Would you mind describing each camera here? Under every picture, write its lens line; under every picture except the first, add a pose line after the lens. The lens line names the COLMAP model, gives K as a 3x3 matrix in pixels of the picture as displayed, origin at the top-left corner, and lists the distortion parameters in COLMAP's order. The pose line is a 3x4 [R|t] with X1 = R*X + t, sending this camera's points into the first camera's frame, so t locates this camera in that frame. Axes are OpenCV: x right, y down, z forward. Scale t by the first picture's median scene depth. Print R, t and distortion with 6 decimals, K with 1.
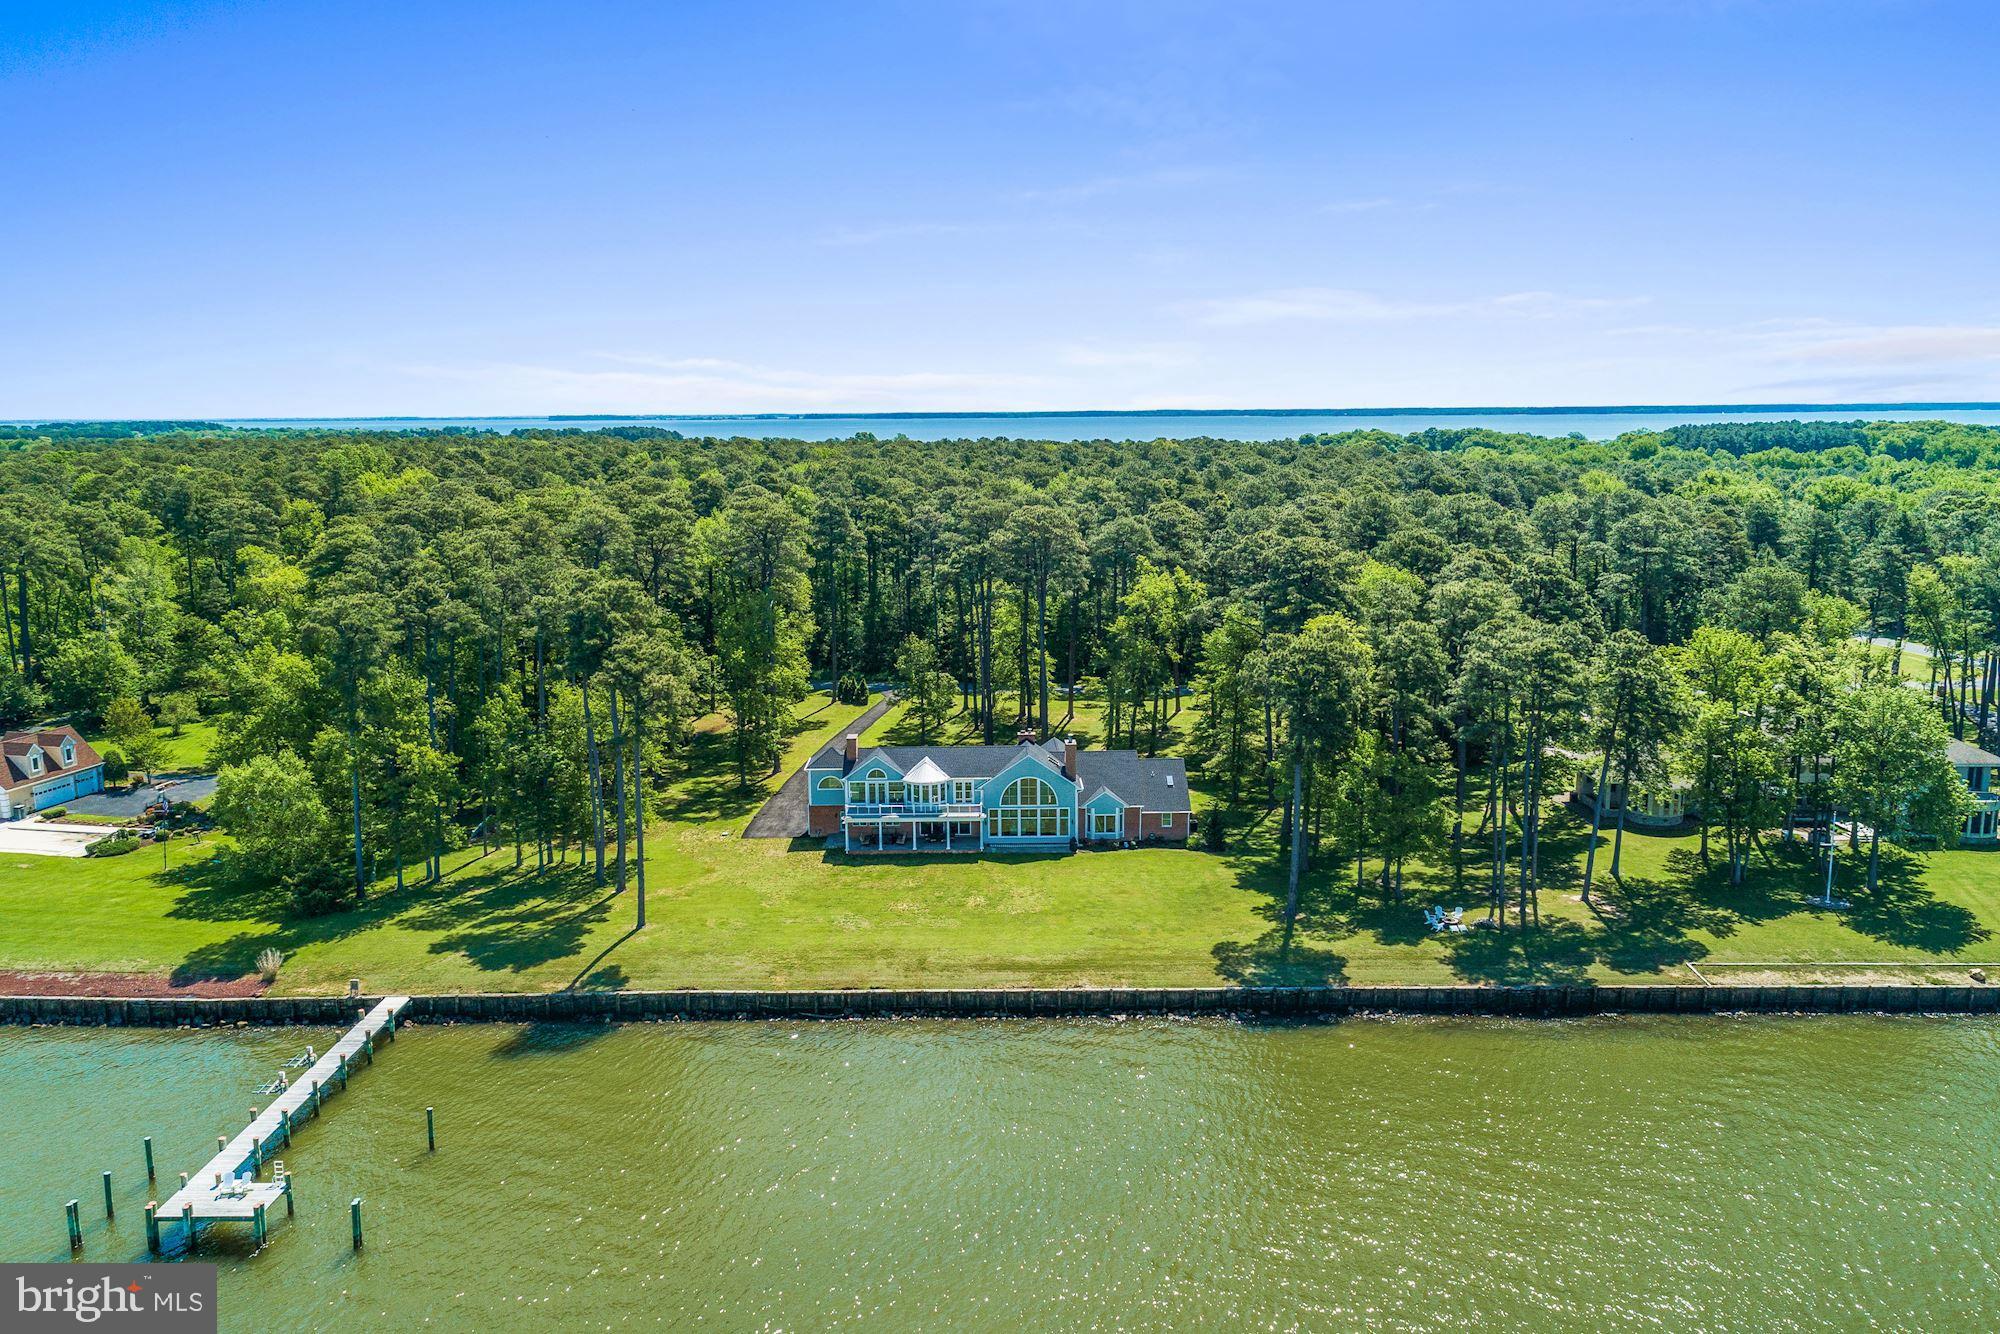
lens RADIAL K [[1494.0, 0, 997.7], [0, 1494.0, 618.4], [0, 0, 1]] dist [0.018574, 0.005418]
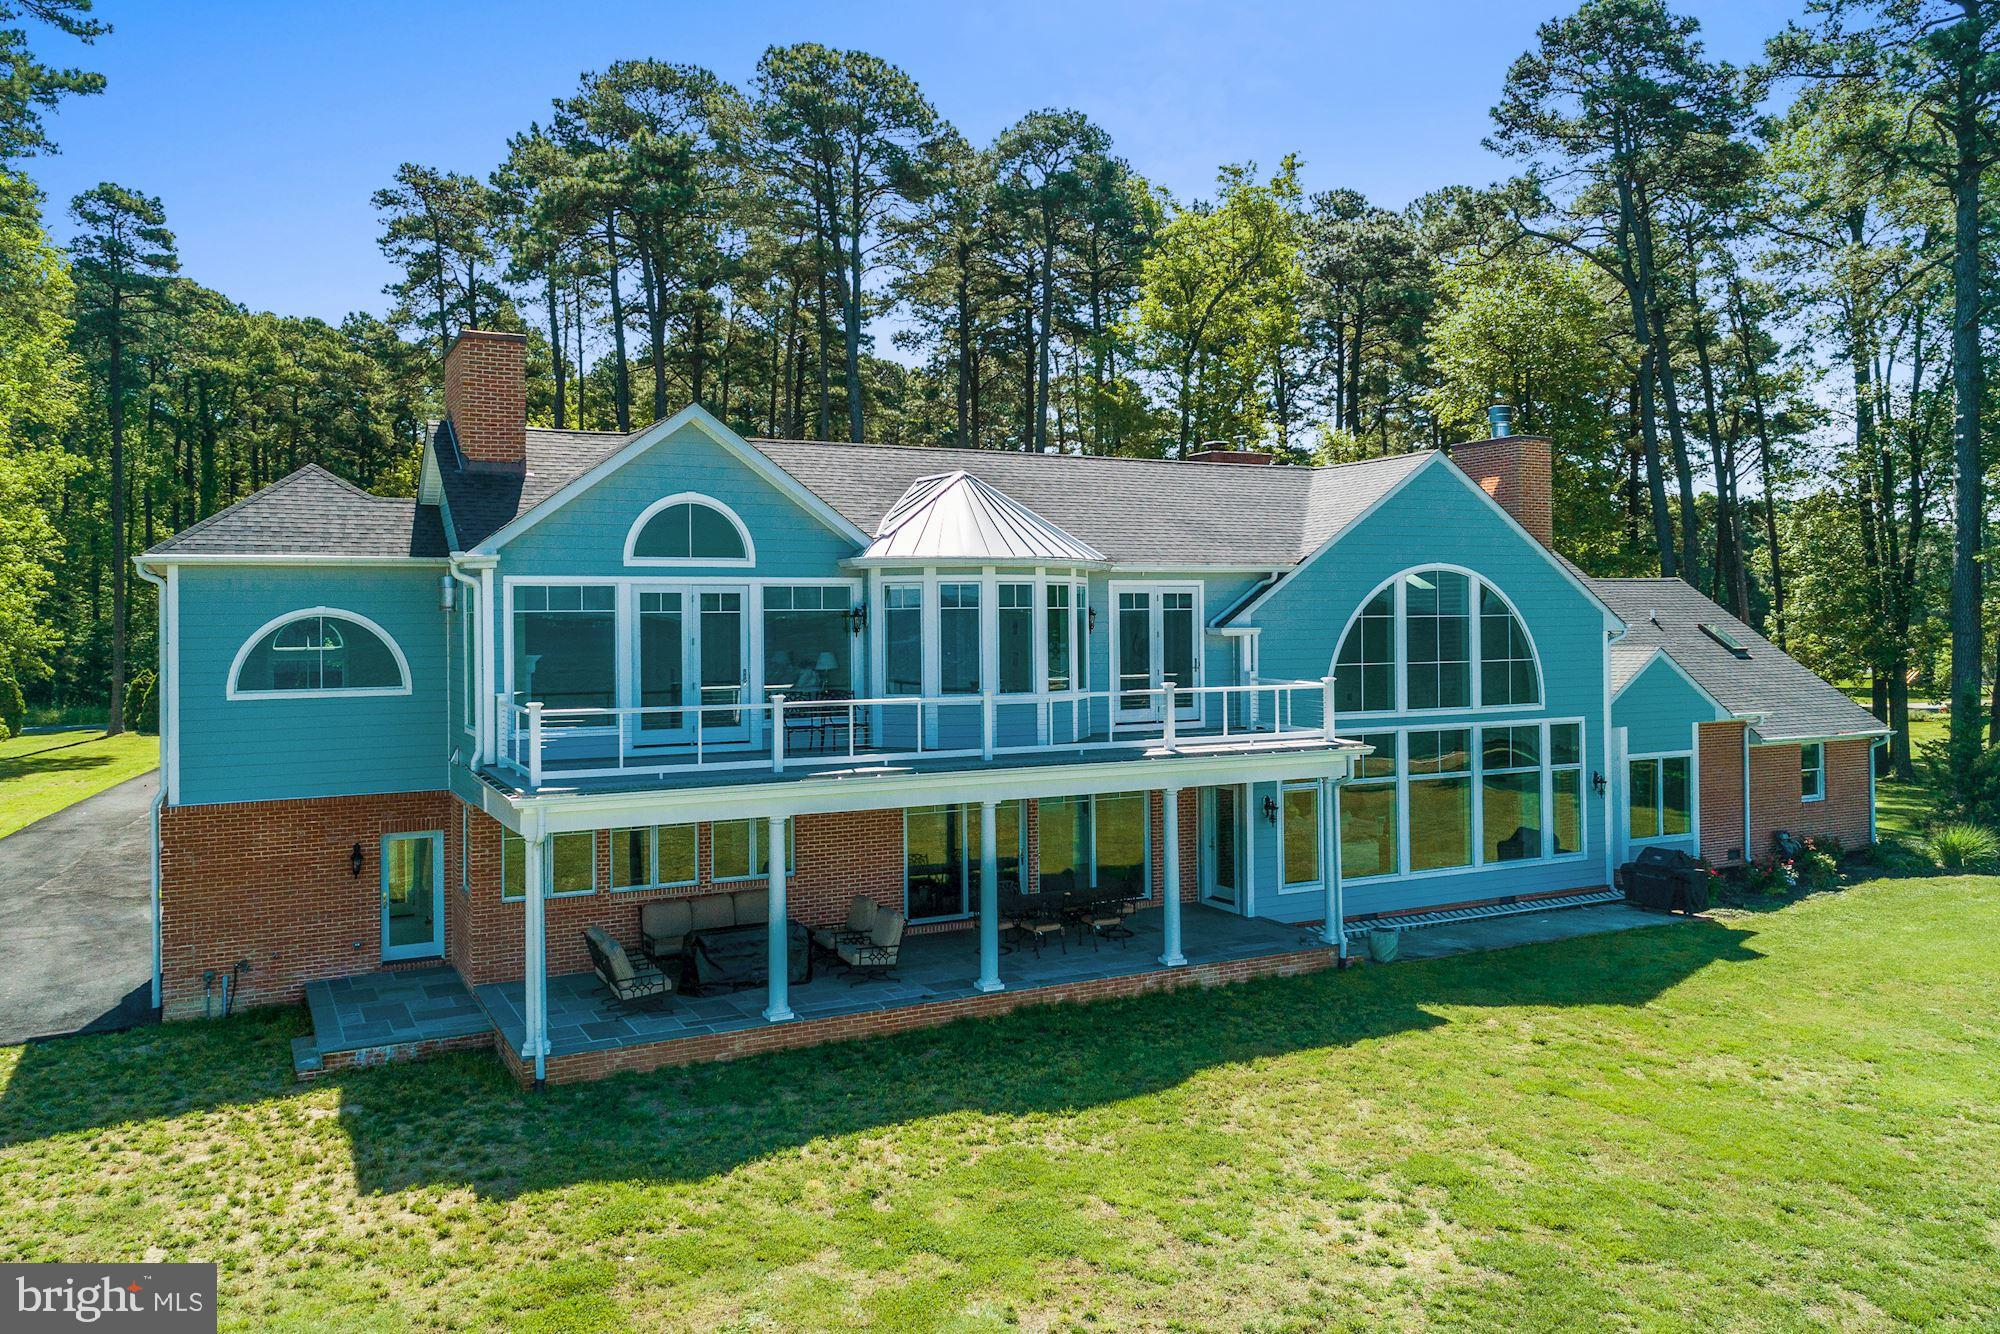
lens RADIAL K [[1494.0, 0, 997.7], [0, 1494.0, 618.4], [0, 0, 1]] dist [0.018574, 0.005418]
pose [[0.894043, -0.000988, 0.447979, -0.122142], [0.064632, 0.989820, -0.126804, 0.134909], [-0.443294, 0.142322, 0.885006, 0.849672]]
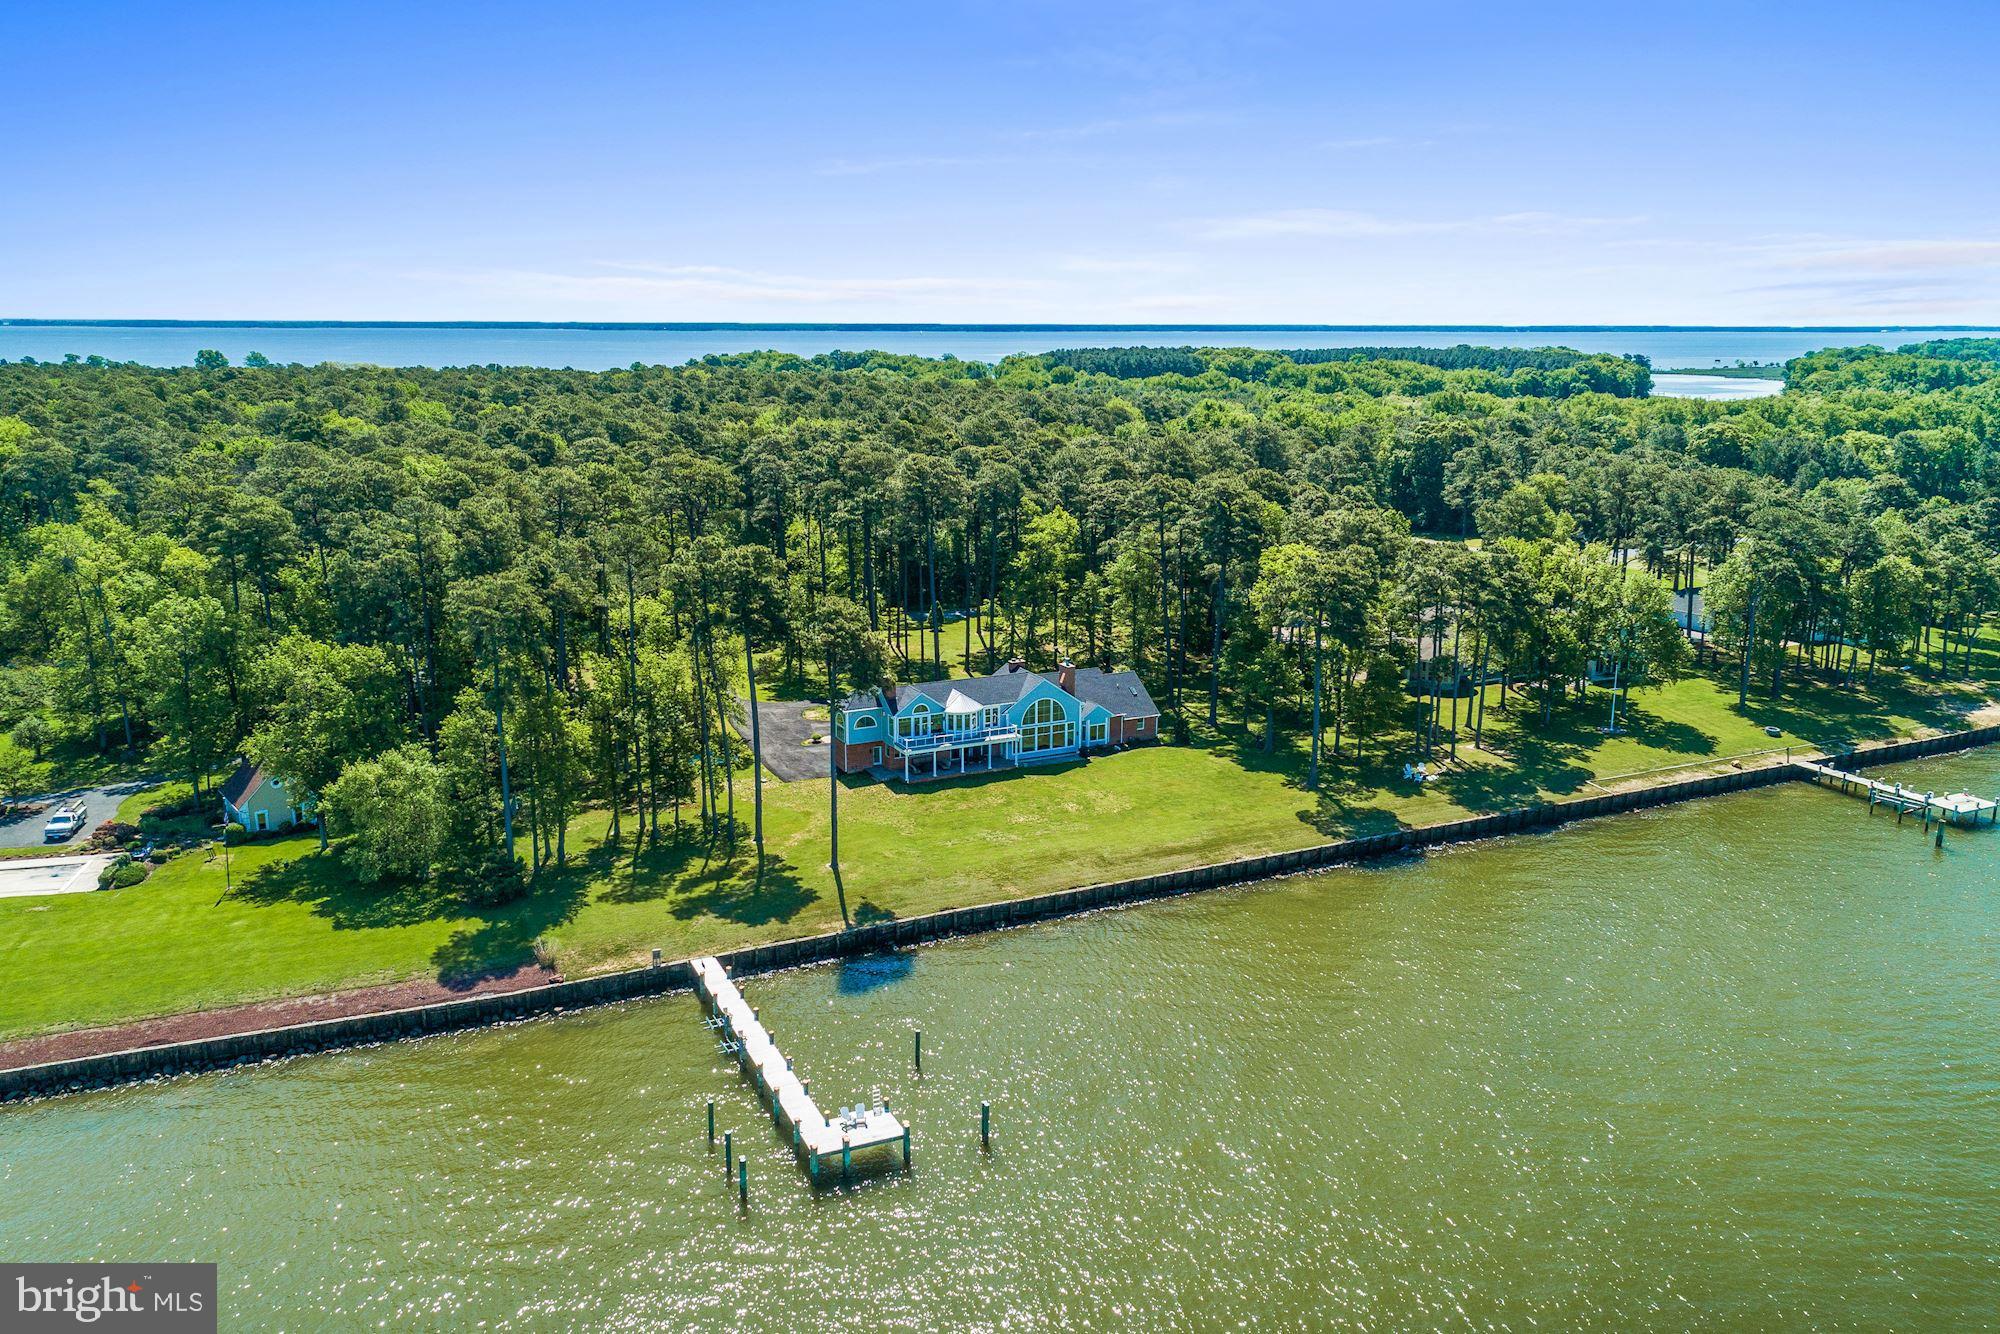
lens RADIAL K [[1494.0, 0, 997.7], [0, 1494.0, 618.4], [0, 0, 1]] dist [0.018574, 0.005418]
pose [[0.902369, -0.072311, 0.424855, -0.491851], [0.048302, 0.996581, 0.067029, -0.032929], [-0.428250, -0.039963, 0.902776, -0.012427]]
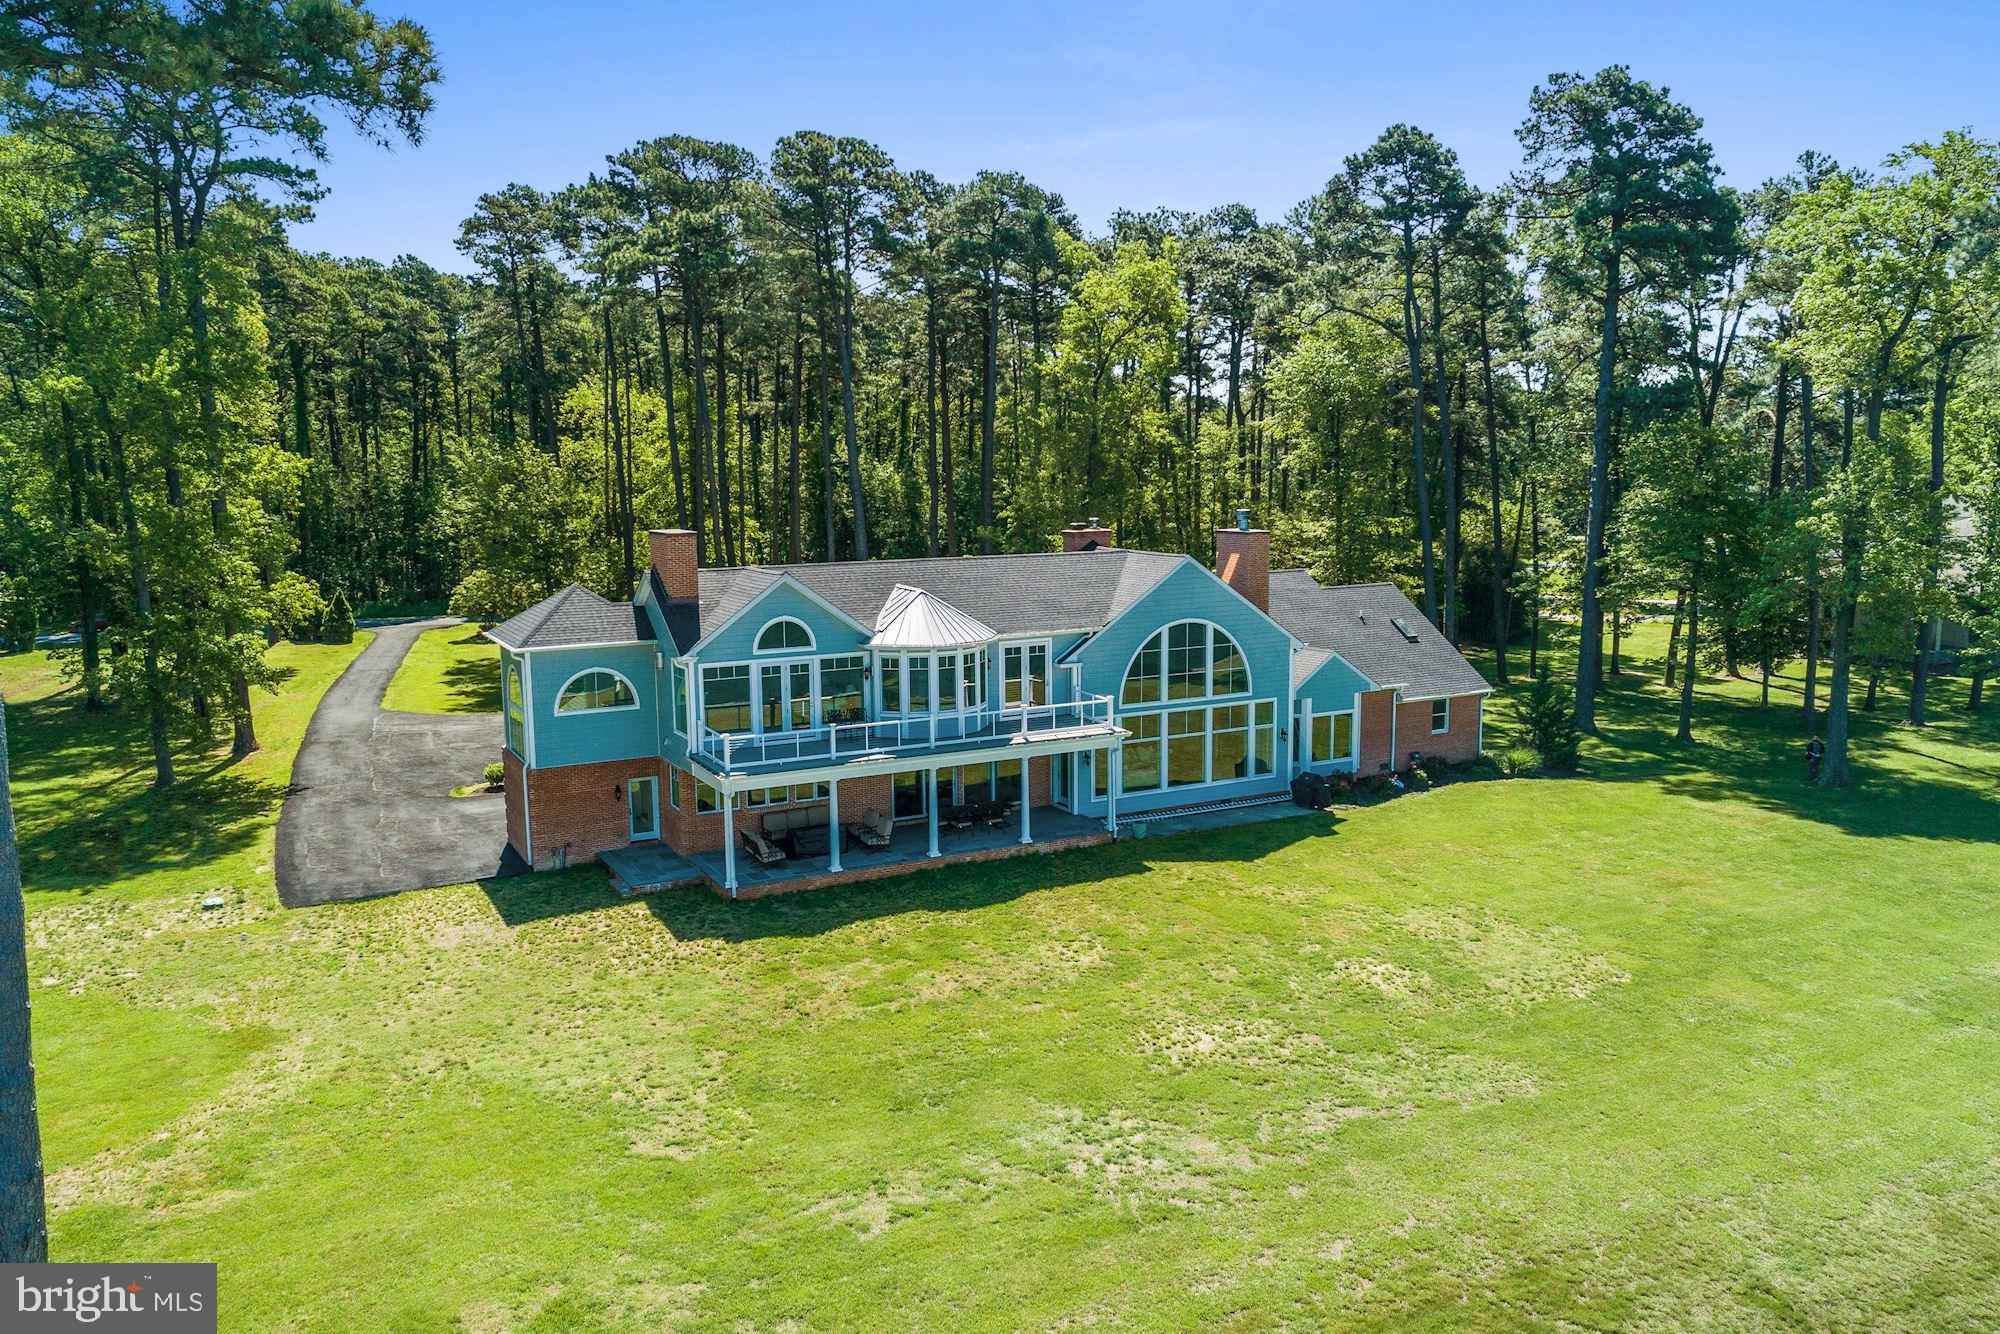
lens RADIAL K [[1496.7, 0, 1000.0], [0, 1496.7, 667.0], [0, 0, 1]] dist [0.021878, 0.006746]
pose [[0.887785, -0.066524, 0.455426, -0.184406], [0.066704, 0.997649, 0.015698, 0.108865], [-0.455400, 0.016442, 0.890135, 0.700129]]
